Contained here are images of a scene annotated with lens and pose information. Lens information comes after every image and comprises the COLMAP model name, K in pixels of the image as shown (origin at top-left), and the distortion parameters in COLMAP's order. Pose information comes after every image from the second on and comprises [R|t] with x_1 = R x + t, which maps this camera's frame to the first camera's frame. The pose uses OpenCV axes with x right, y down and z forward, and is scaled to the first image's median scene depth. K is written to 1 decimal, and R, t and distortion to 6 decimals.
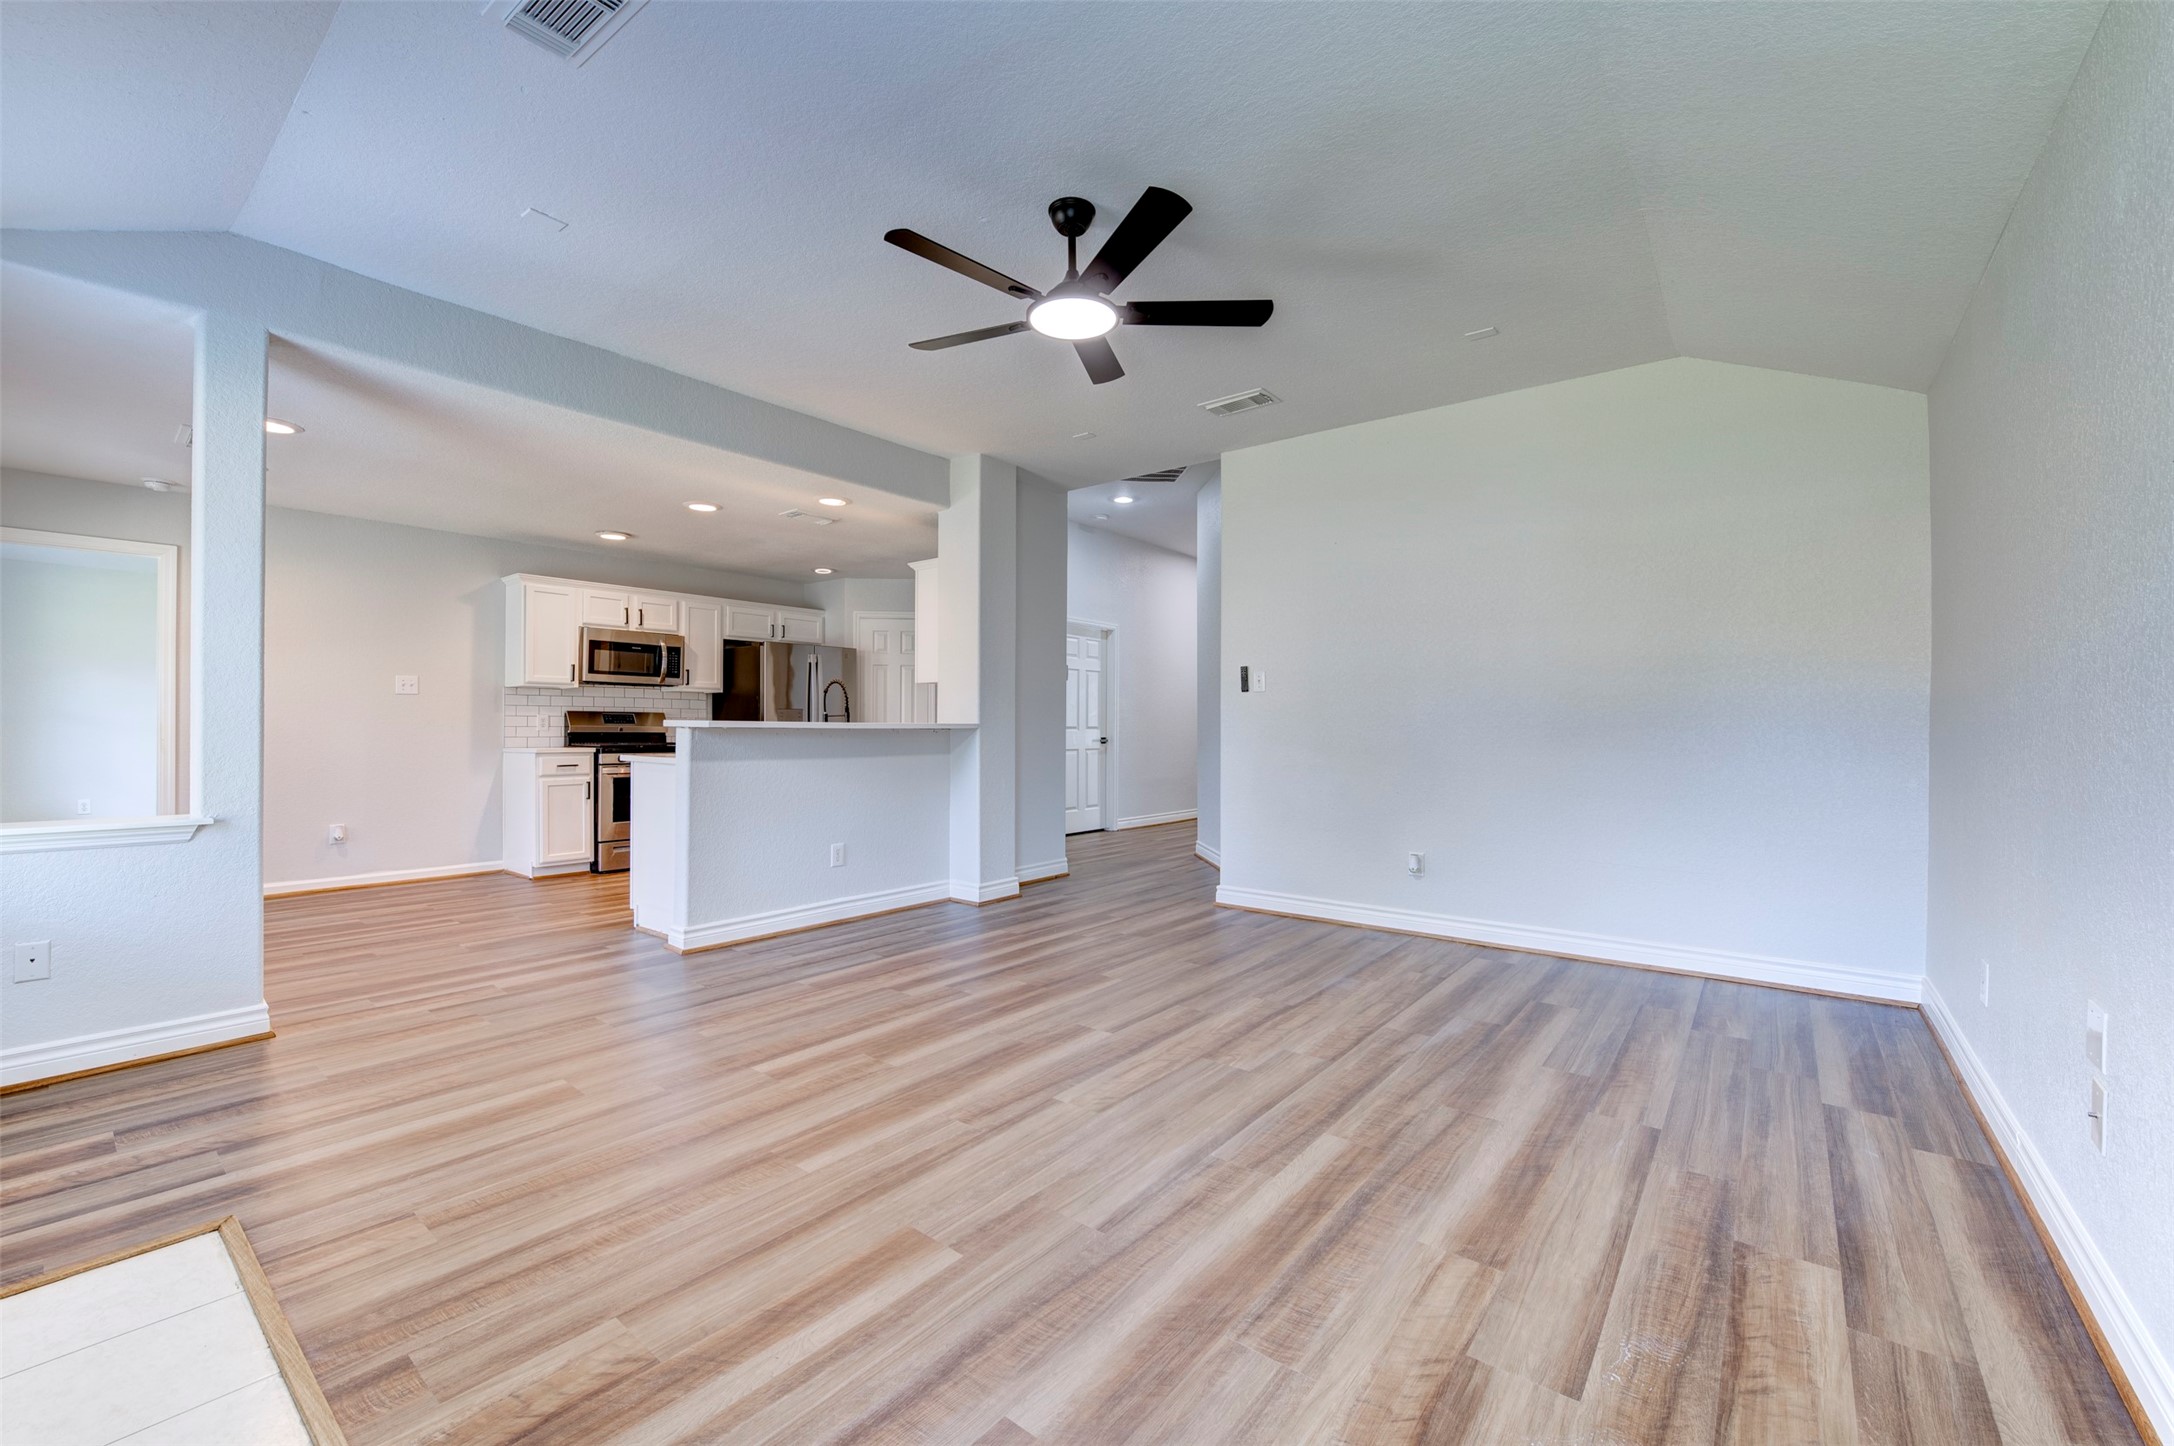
lens RADIAL K [[868.6, 0, 1089.7], [0, 868.6, 724.0], [0, 0, 1]] dist [-0.015138, -0.002295]
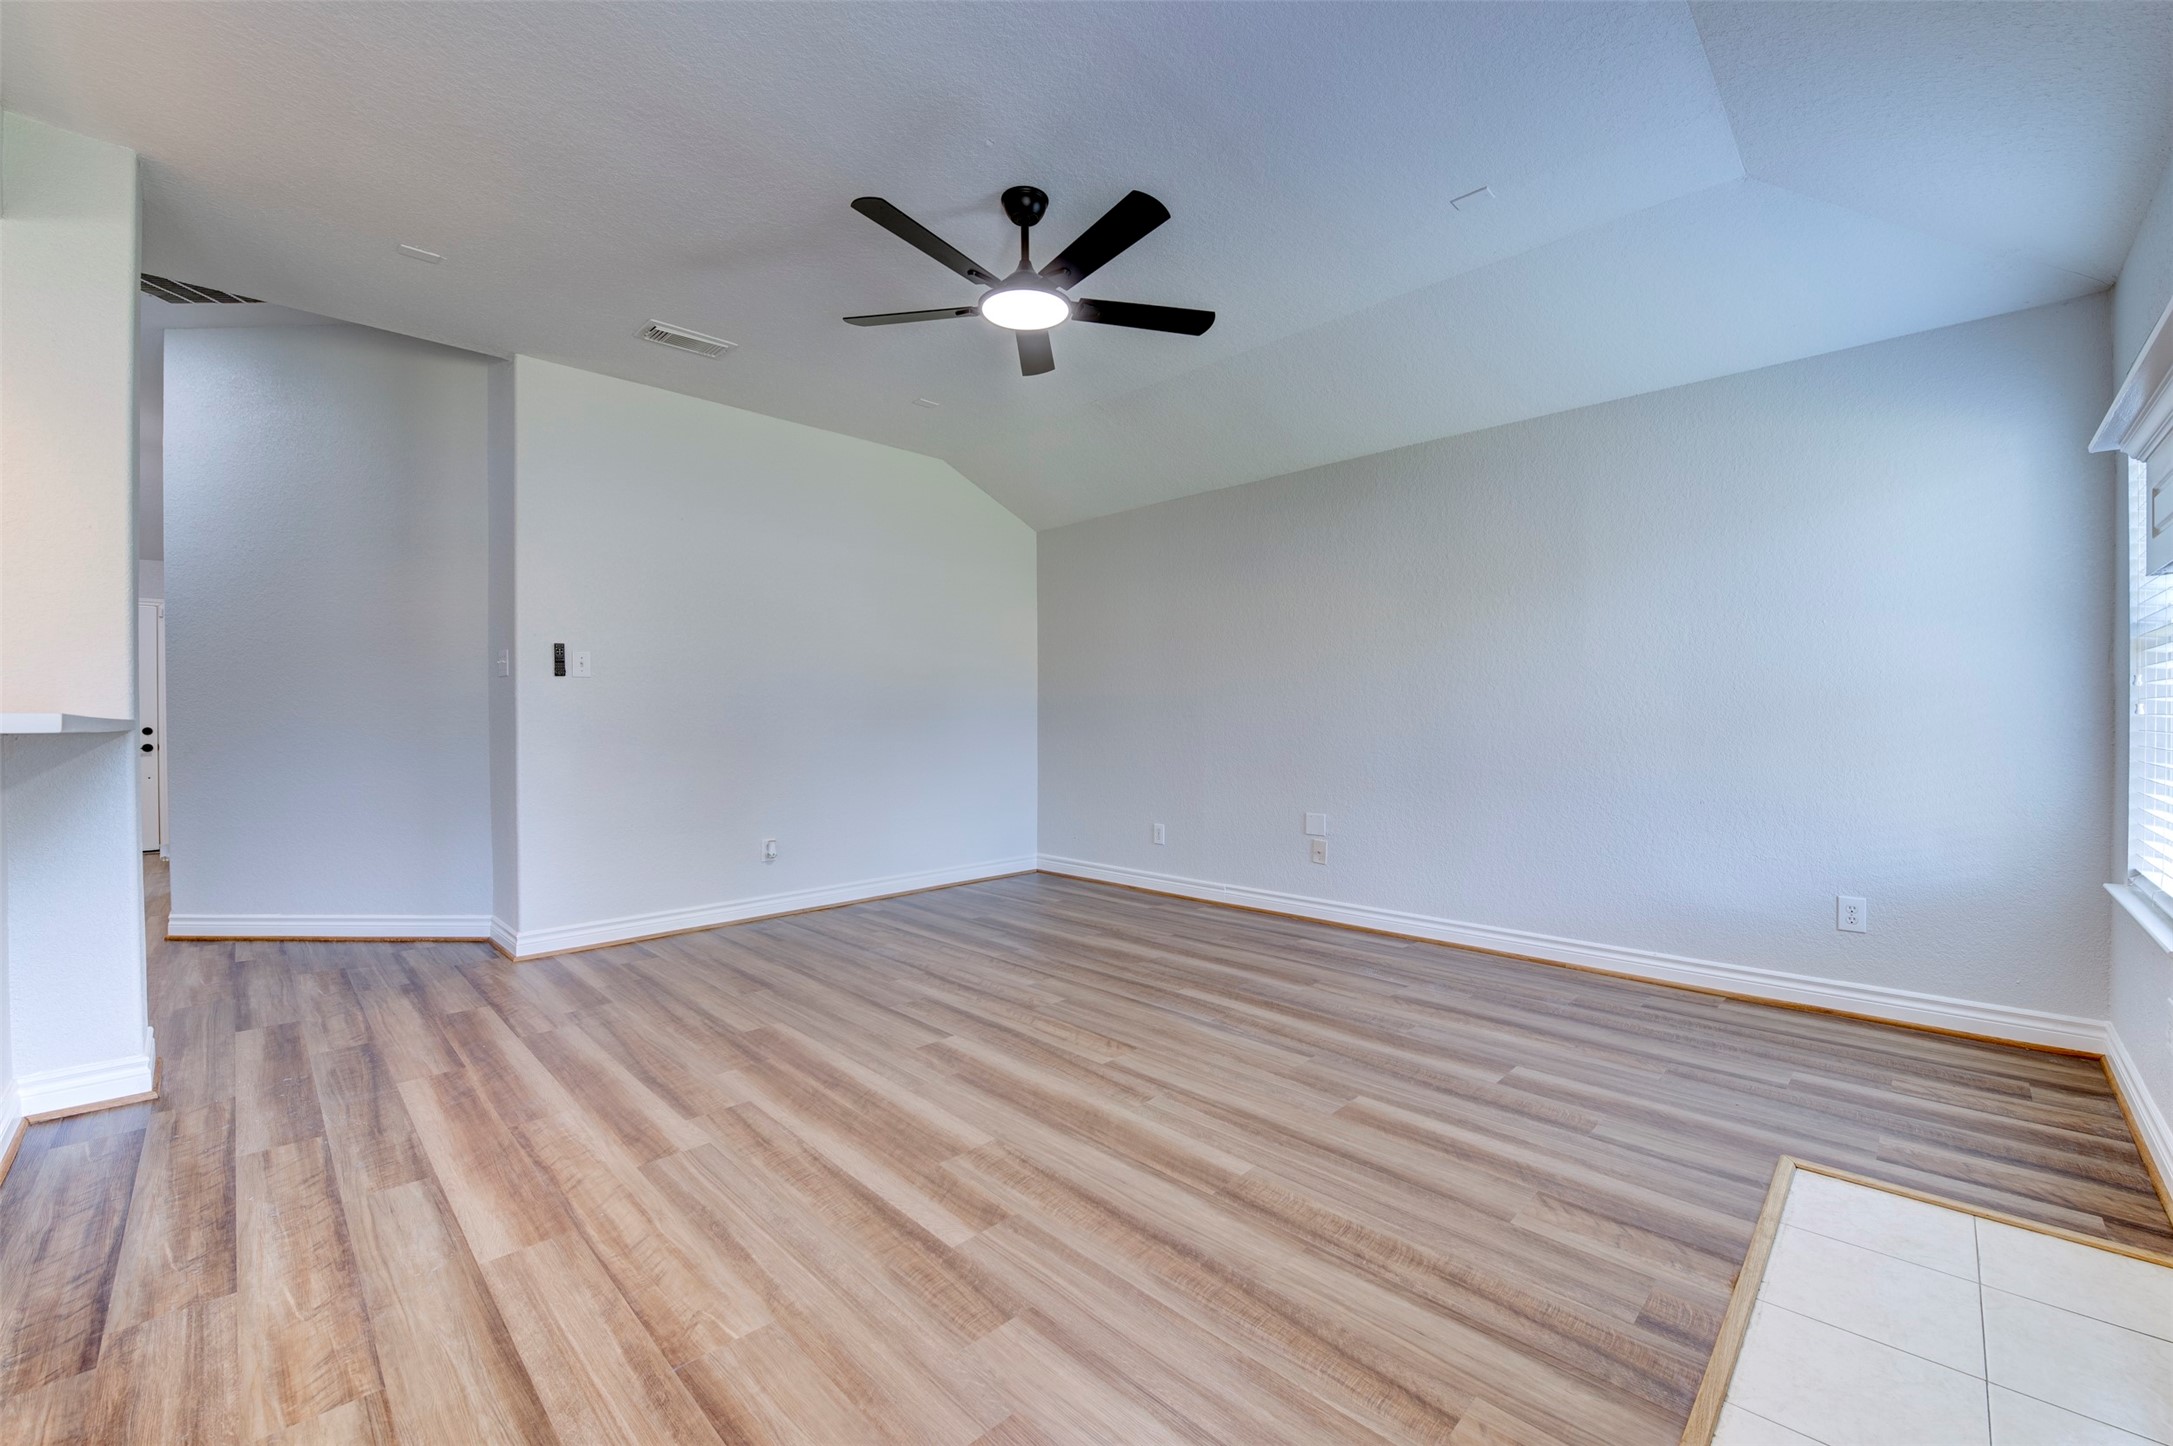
lens RADIAL K [[868.2, 0, 1089.2], [0, 868.2, 724.0], [0, 0, 1]] dist [-0.015138, -0.002295]
pose [[0.114179, -0.013128, 0.993373, -1.007428], [0.005256, 0.999907, 0.012610, -0.002534], [-0.993446, 0.003781, 0.114237, 0.814008]]
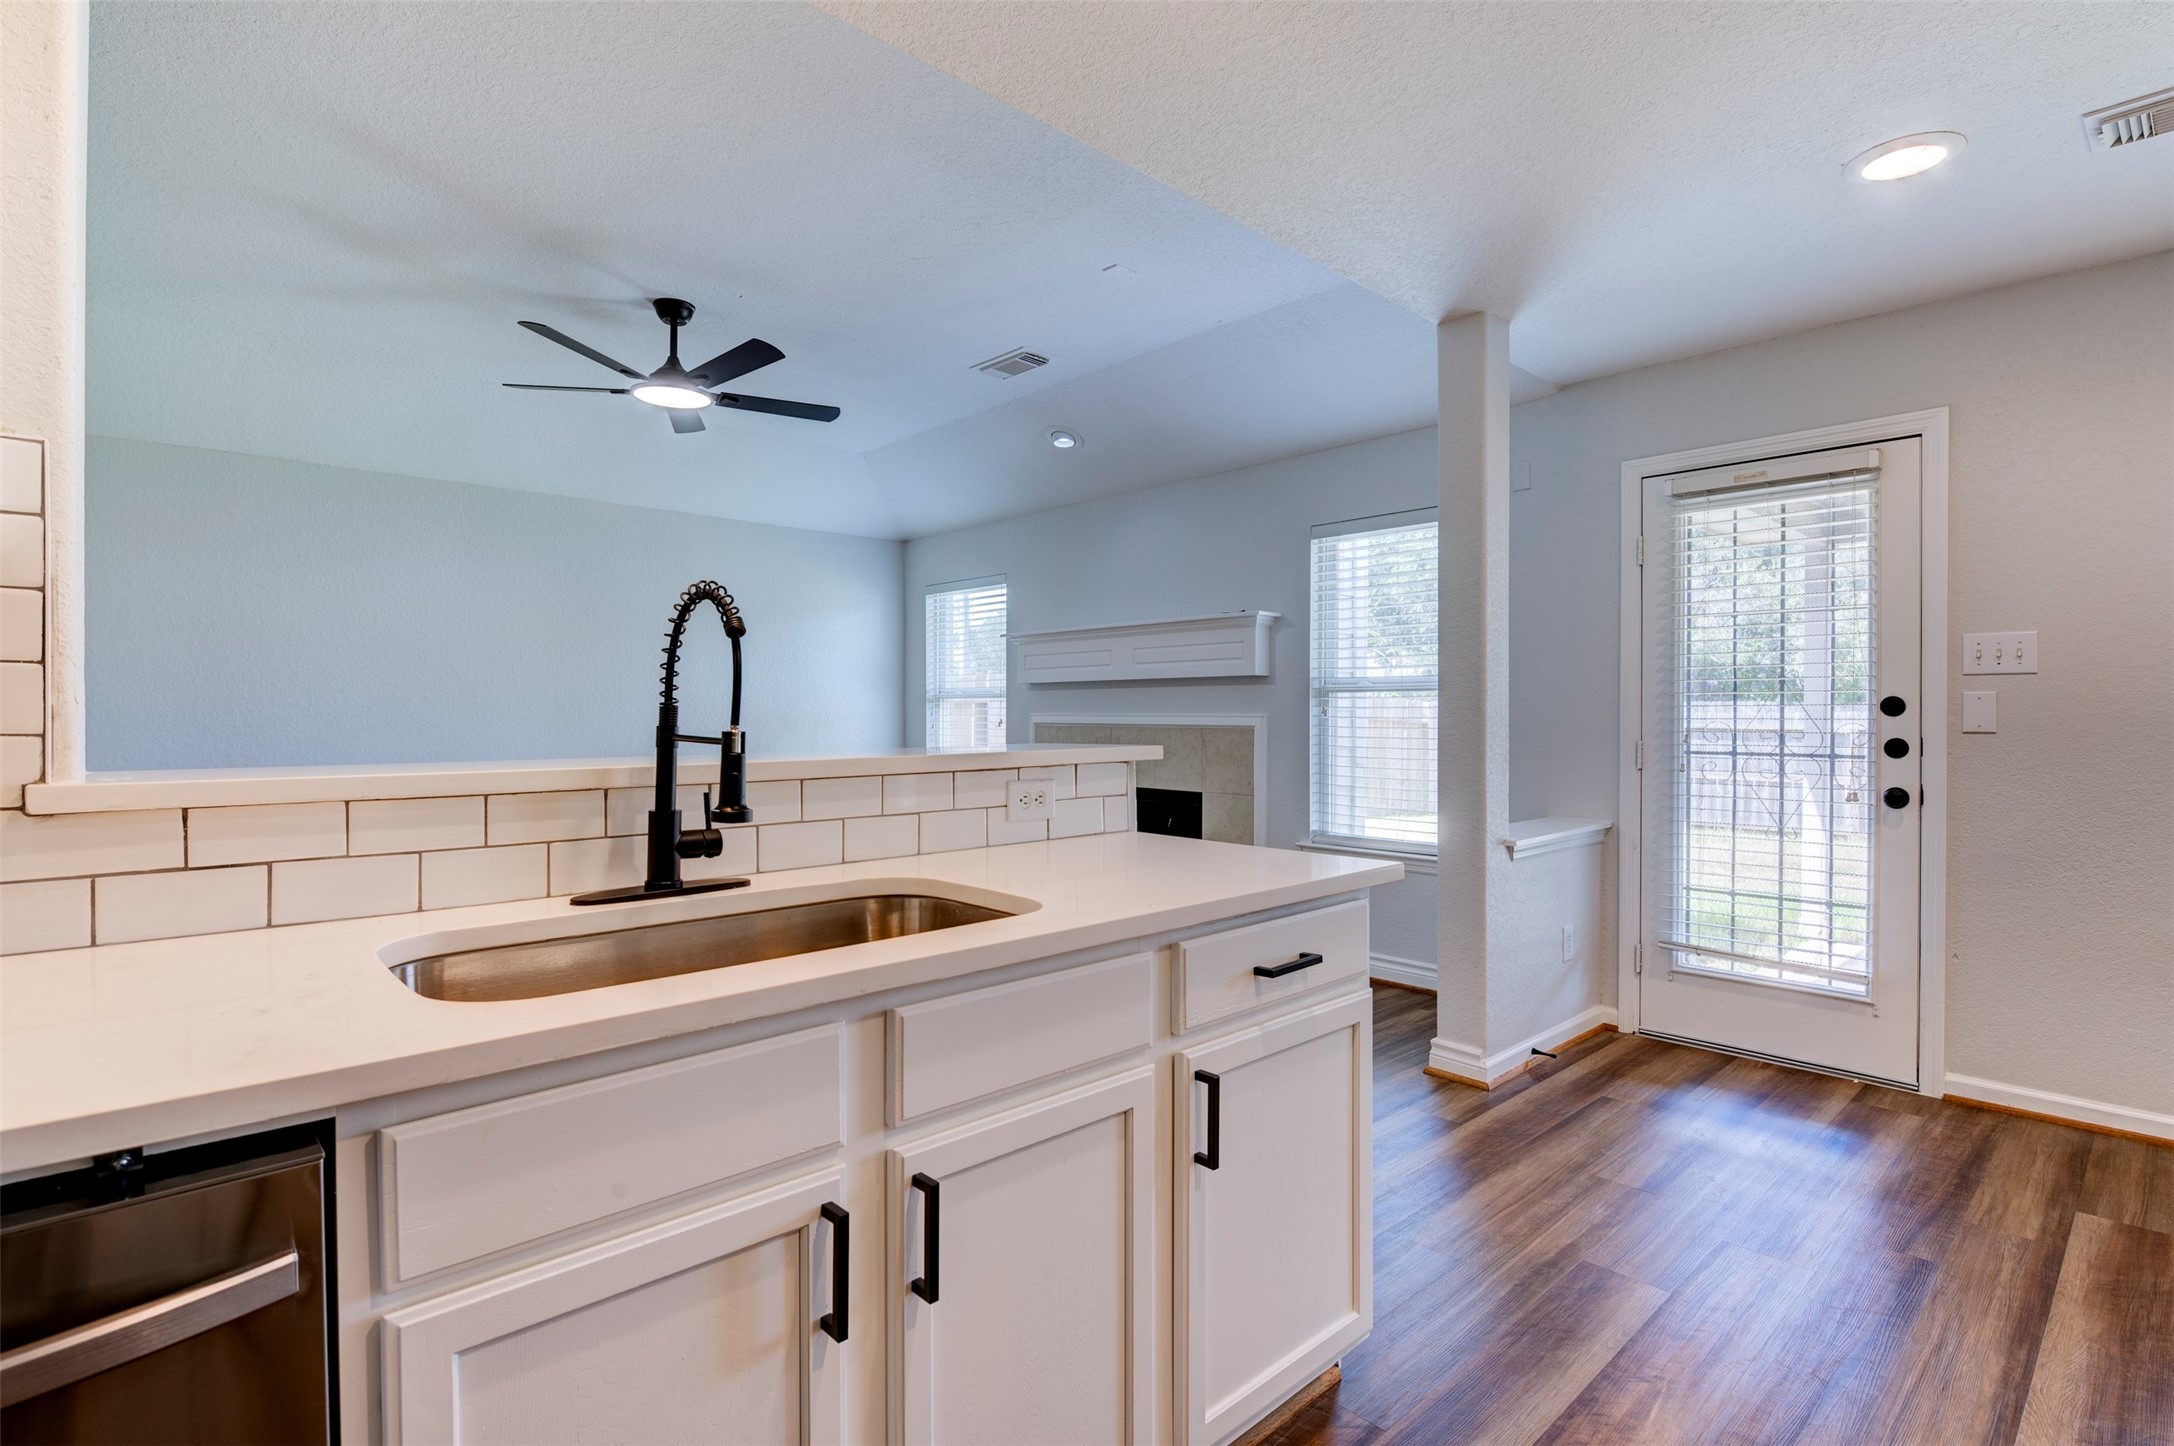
lens RADIAL K [[1038.5, 0, 1089.1], [0, 1038.5, 718.0], [0, 0, 1]] dist [-0.014419, -0.000508]
pose [[-0.988103, -0.004179, 0.153734, -0.809201], [-0.003797, 0.999989, 0.002778, -0.030081], [-0.153744, 0.002161, -0.988108, 2.322927]]
